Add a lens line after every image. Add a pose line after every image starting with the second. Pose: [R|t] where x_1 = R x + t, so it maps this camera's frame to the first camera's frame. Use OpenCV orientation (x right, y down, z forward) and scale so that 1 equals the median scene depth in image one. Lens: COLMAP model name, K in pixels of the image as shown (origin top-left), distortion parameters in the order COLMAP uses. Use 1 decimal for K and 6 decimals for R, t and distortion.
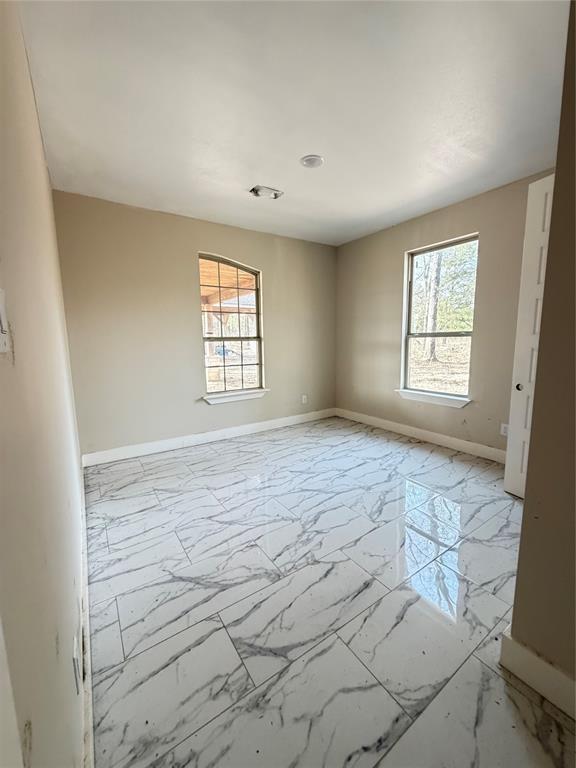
lens RADIAL K [[306.5, 0, 288.0], [0, 306.5, 384.0], [0, 0, 1]] dist [0.000660, 0.000191]
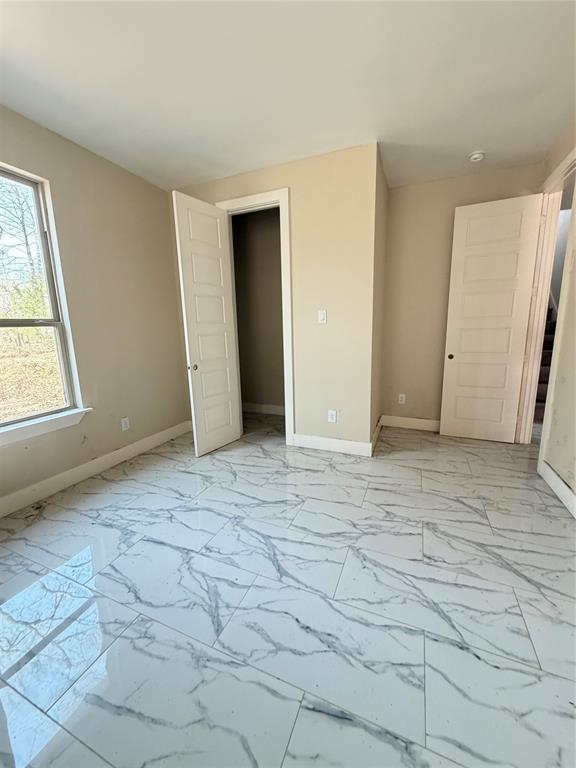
lens RADIAL K [[306.5, 0, 288.0], [0, 306.5, 384.0], [0, 0, 1]] dist [0.000660, 0.000191]
pose [[-0.546145, -0.127800, 0.827885, -0.515858], [0.148274, 0.957941, 0.245691, -0.195800], [-0.824464, 0.256936, -0.504225, 1.531935]]
